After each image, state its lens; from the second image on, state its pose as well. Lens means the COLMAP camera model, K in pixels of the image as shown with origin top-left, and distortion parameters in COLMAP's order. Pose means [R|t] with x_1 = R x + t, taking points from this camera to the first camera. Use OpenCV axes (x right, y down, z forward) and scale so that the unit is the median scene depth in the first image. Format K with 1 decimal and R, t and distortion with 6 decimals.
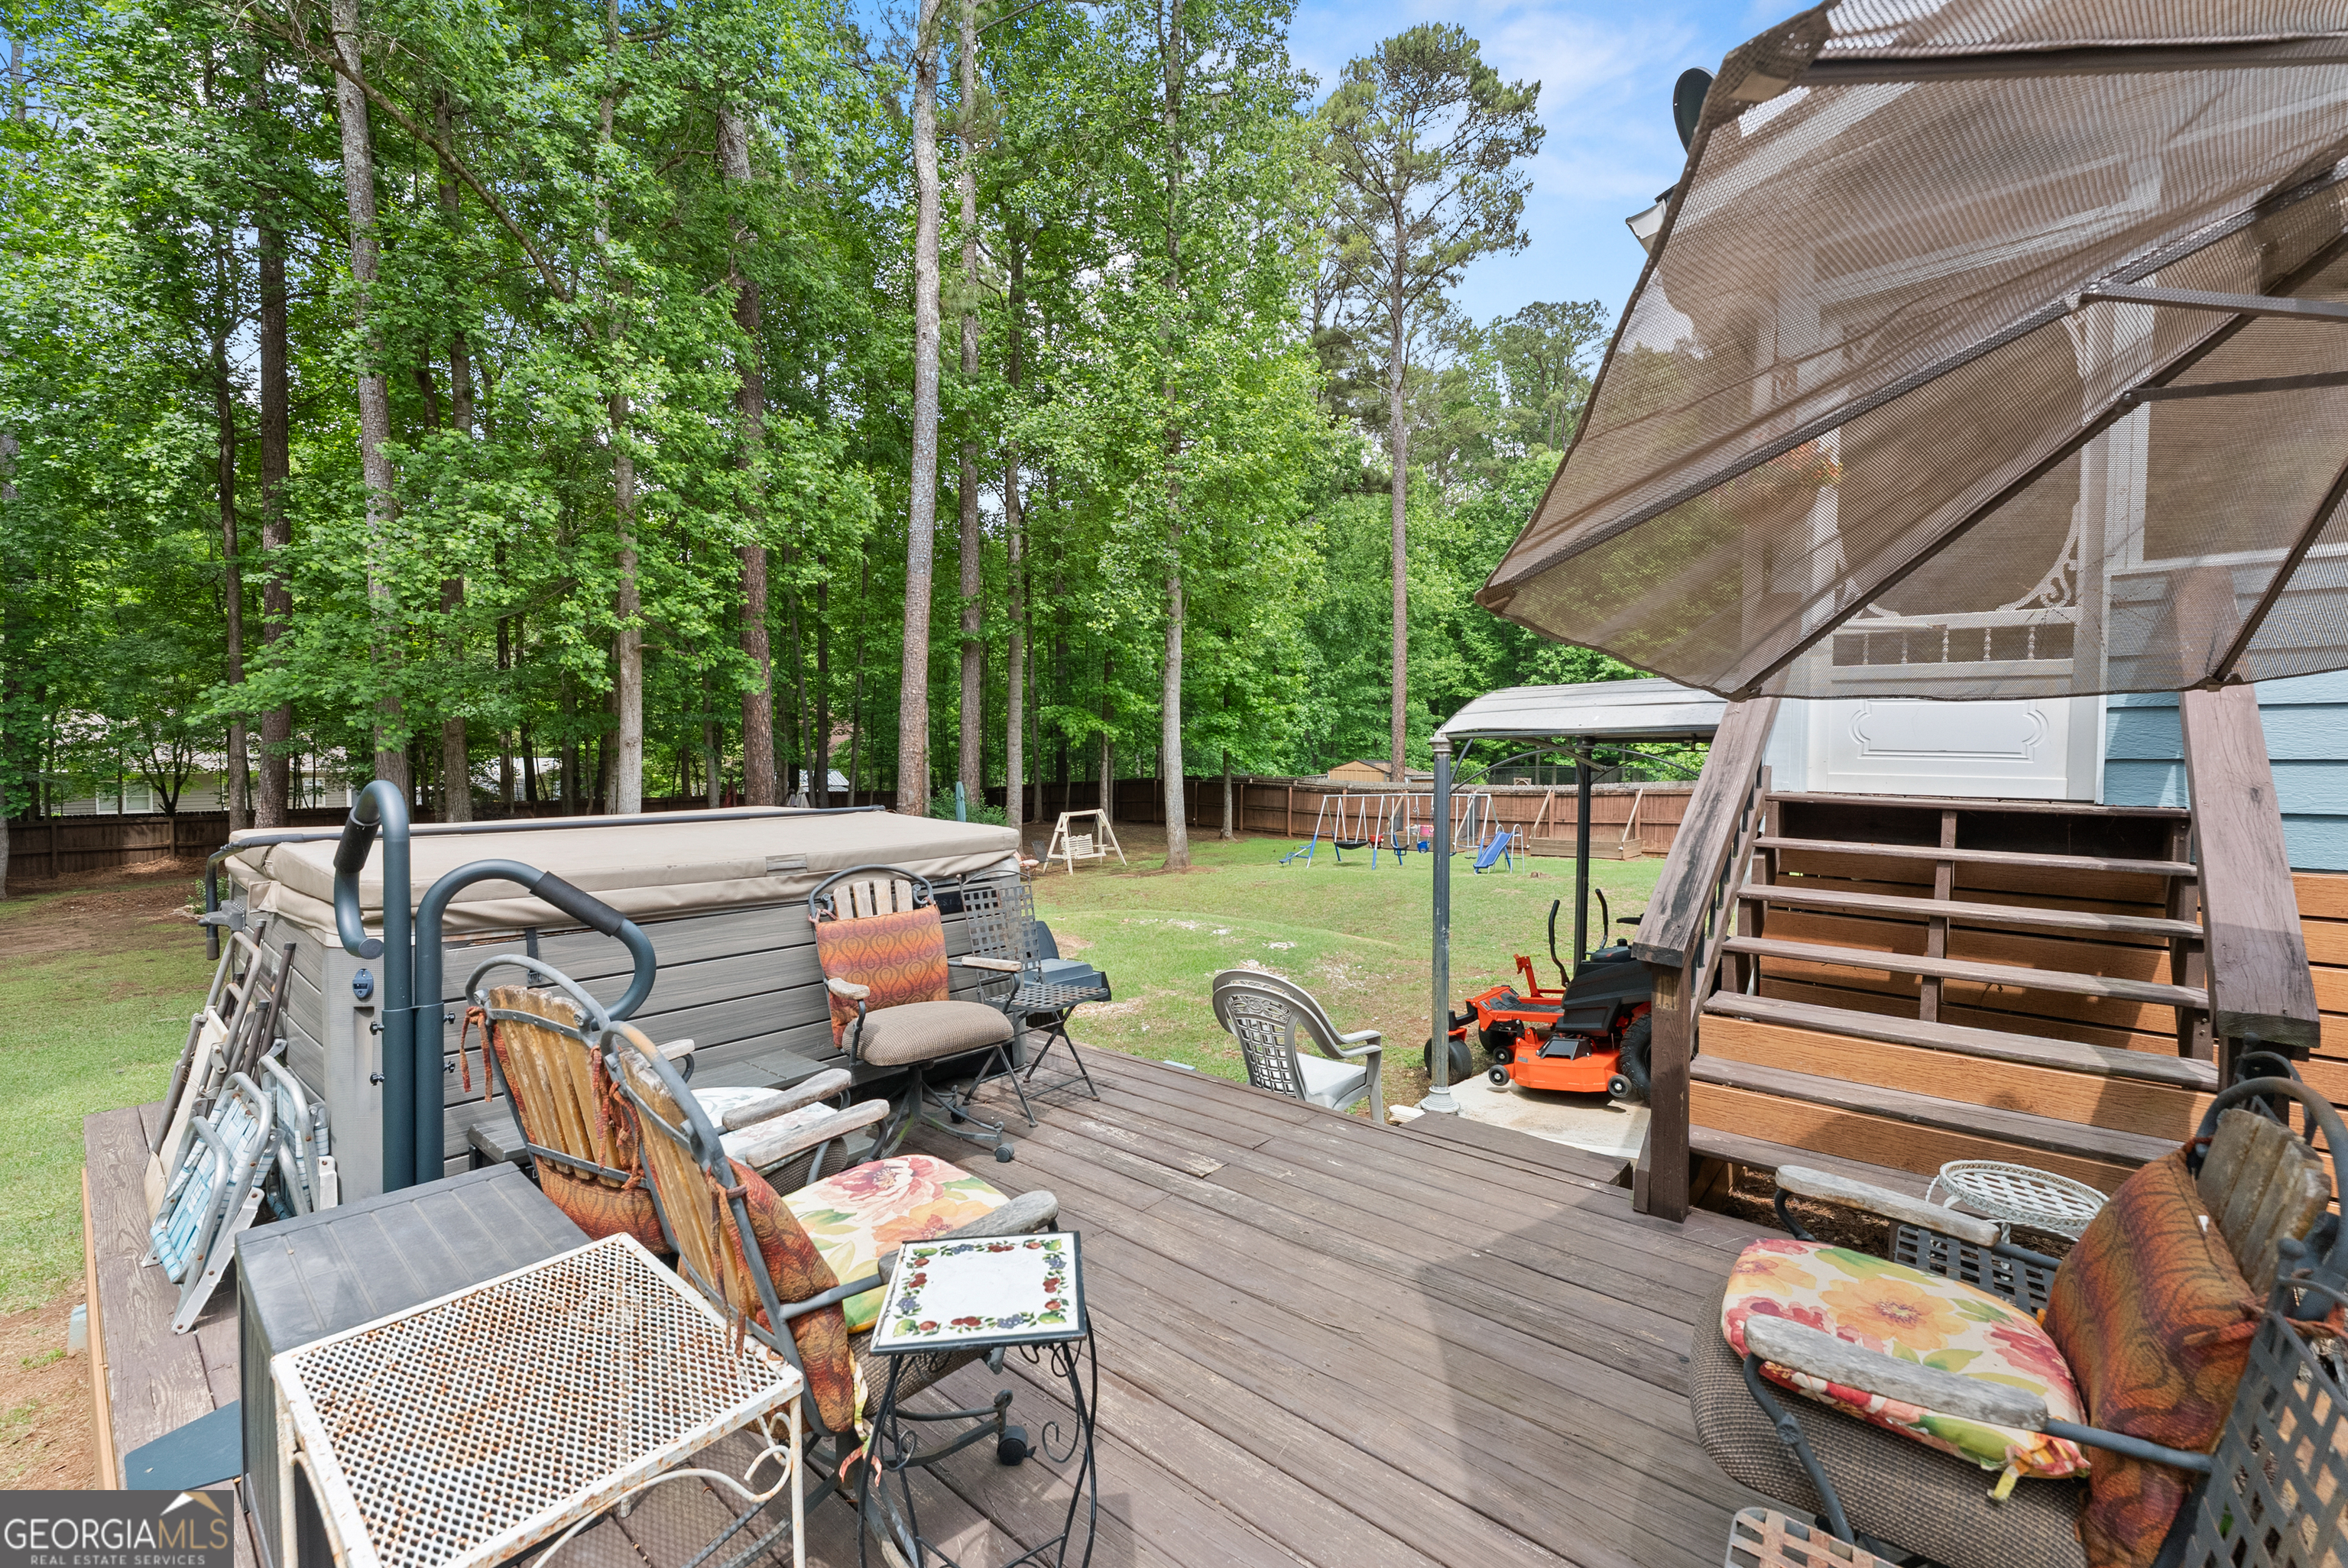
lens RADIAL K [[983.0, 0, 1174.0], [0, 983.0, 784.0], [0, 0, 1]] dist [0.002013, 0.000763]
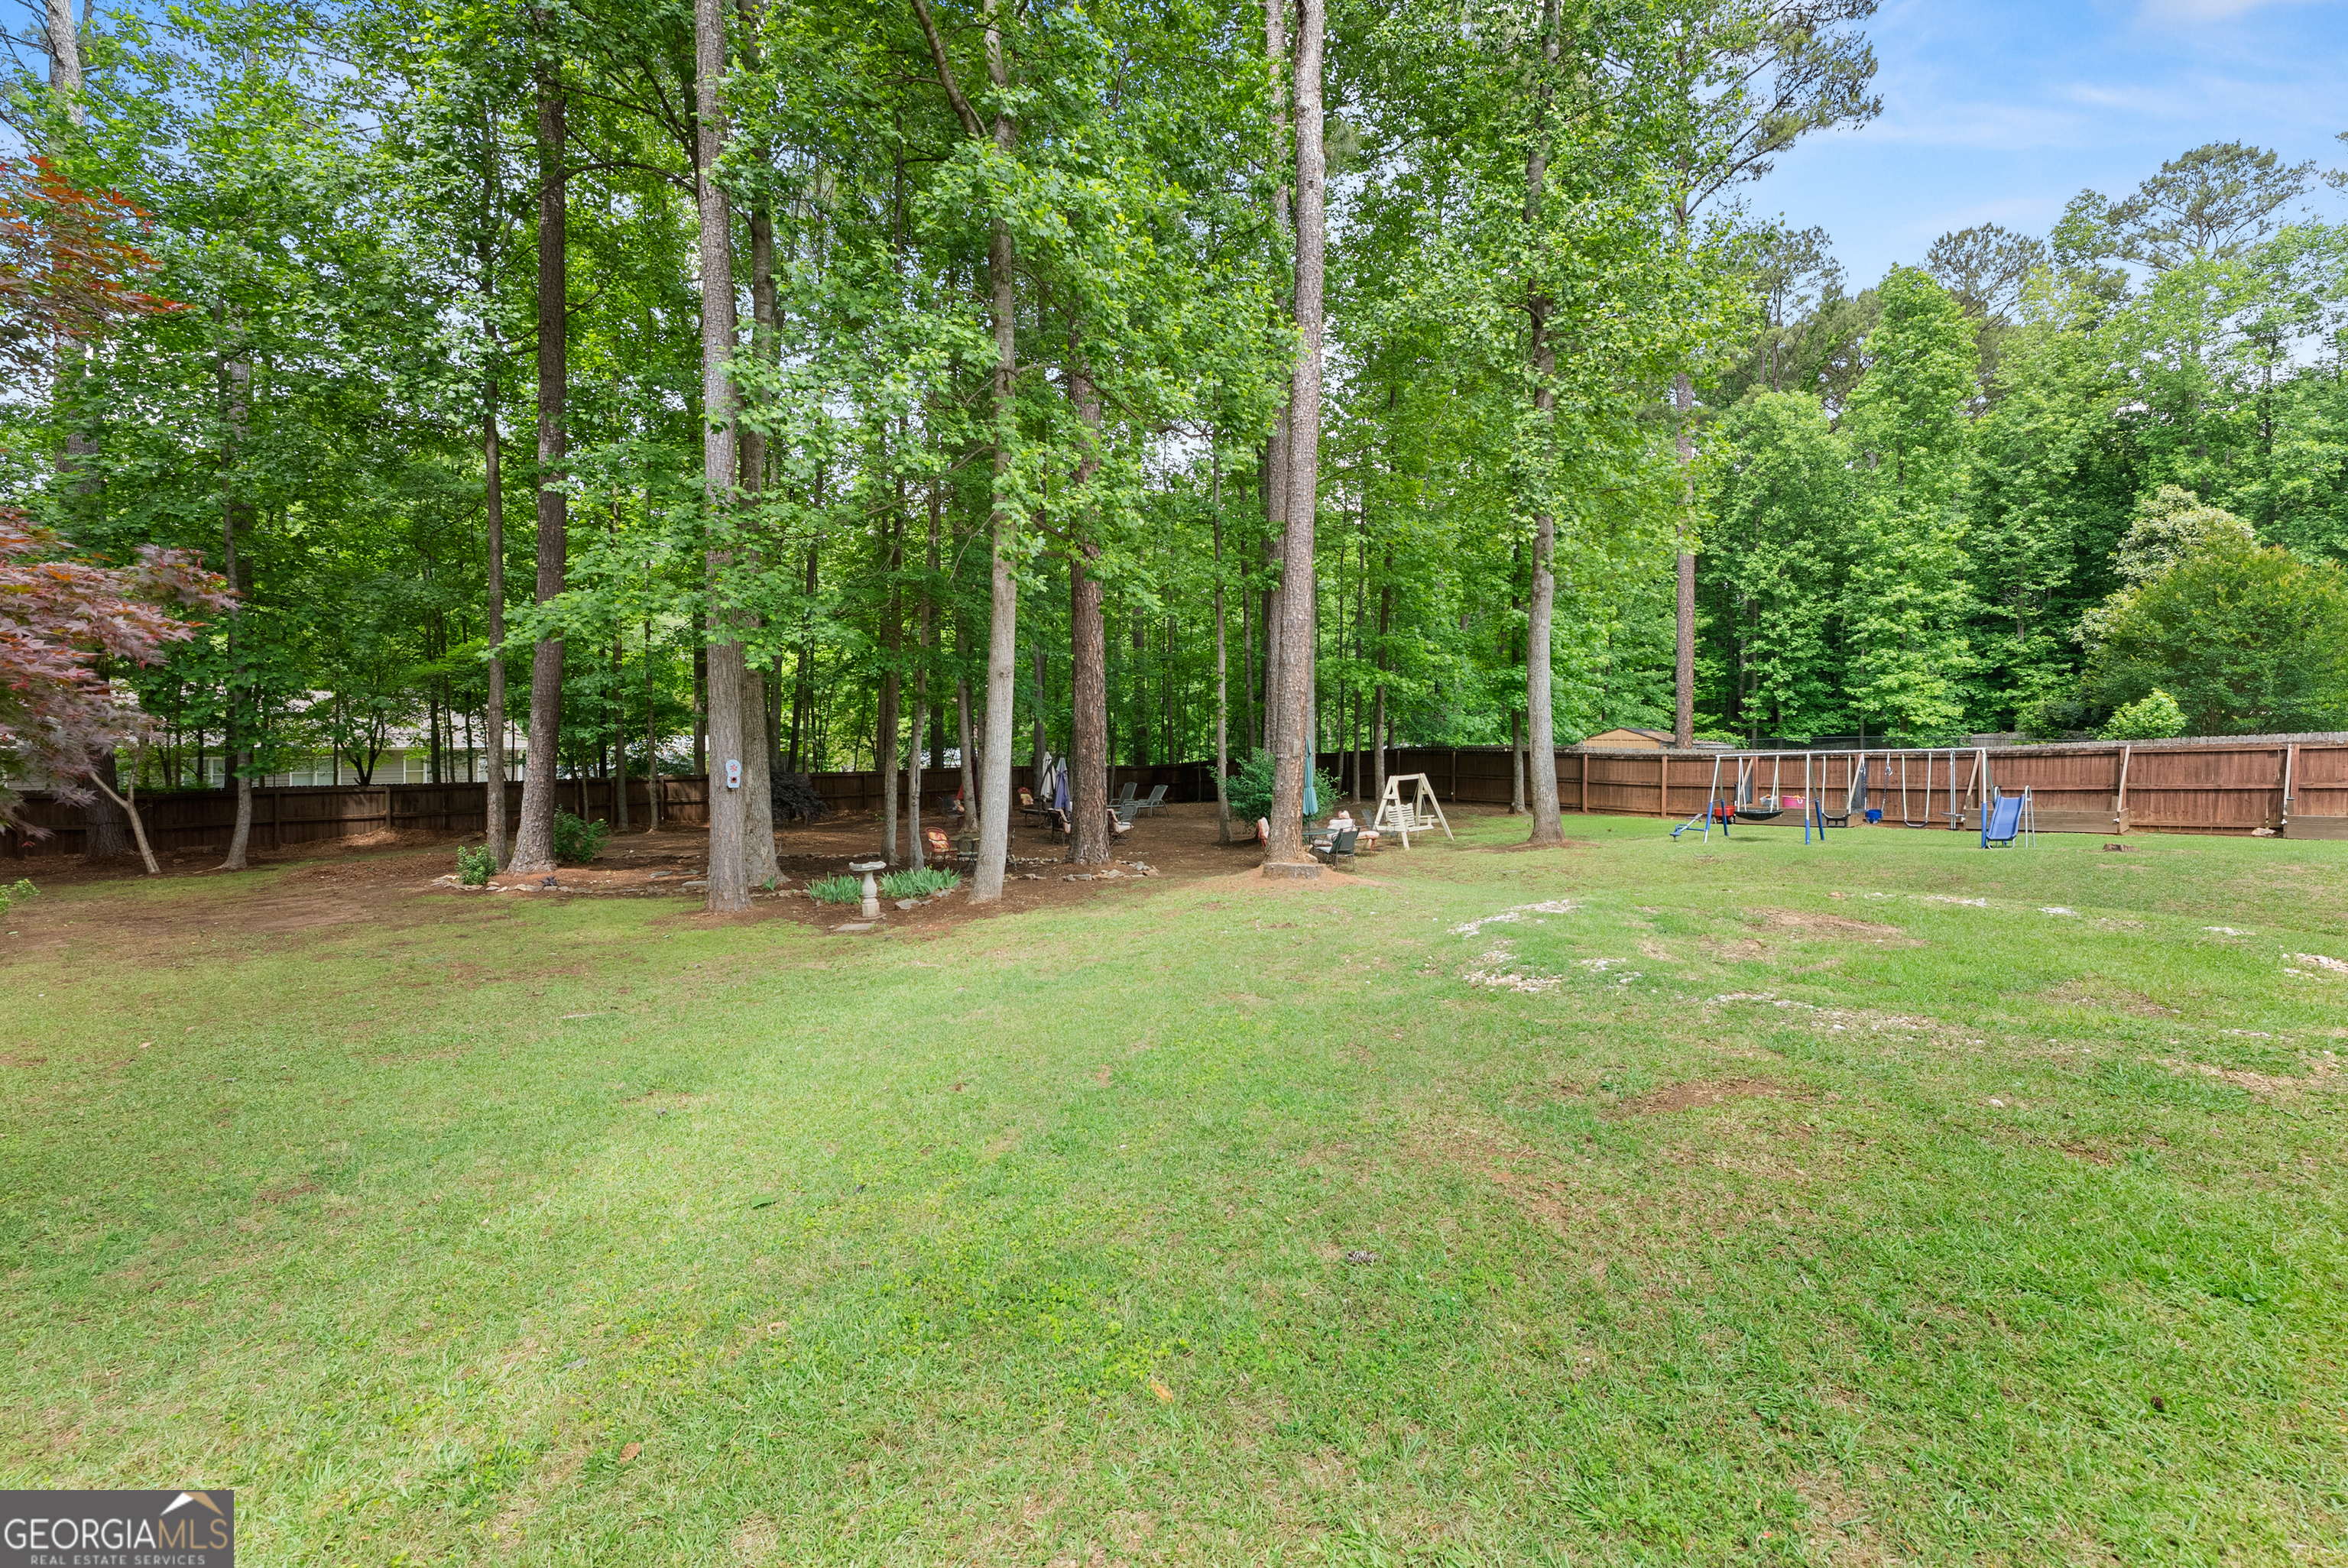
lens RADIAL K [[995.0, 0, 1174.4], [0, 995.0, 762.6], [0, 0, 1]] dist [0.000402, 0.000411]
pose [[0.996615, -0.000977, -0.082201, -0.181281], [0.000152, 0.999950, -0.010039, 0.020110], [0.082207, 0.009993, 0.996565, 0.104620]]
